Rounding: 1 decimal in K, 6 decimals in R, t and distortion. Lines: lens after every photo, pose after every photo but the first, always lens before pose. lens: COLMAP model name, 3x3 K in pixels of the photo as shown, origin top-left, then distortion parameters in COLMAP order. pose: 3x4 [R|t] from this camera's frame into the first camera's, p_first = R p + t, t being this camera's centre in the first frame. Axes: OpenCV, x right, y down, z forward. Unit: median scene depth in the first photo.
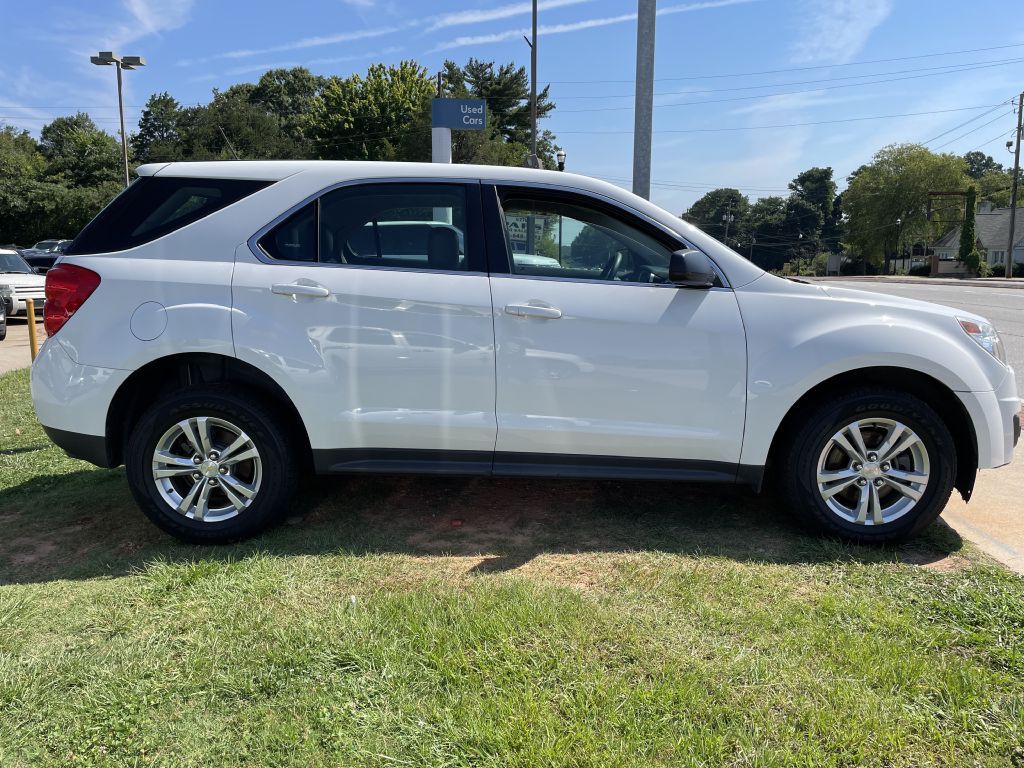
lens RADIAL K [[787.9, 0, 505.7], [0, 787.9, 383.6], [0, 0, 1]] dist [0.026748, -0.027248]
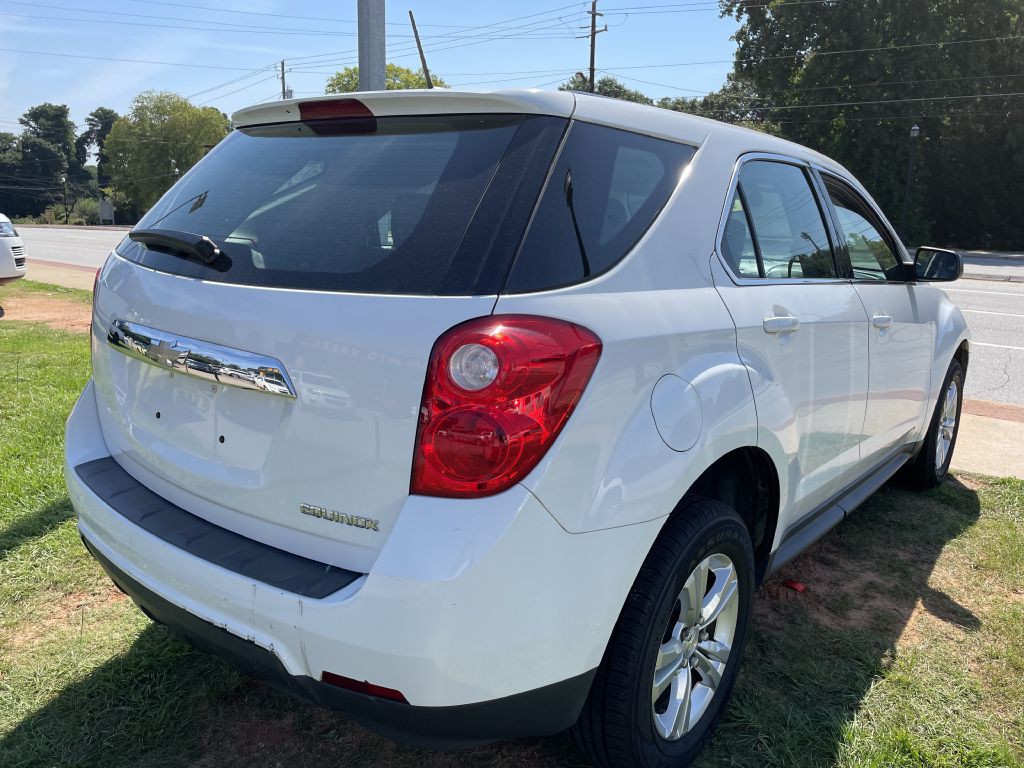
lens RADIAL K [[787.9, 0, 516.5], [0, 787.9, 383.4], [0, 0, 1]] dist [0.026748, -0.027248]
pose [[0.638977, -0.145703, 0.755300, -0.877862], [0.097595, 0.989318, 0.108282, -0.156855], [-0.763009, 0.004524, 0.646372, 0.718815]]
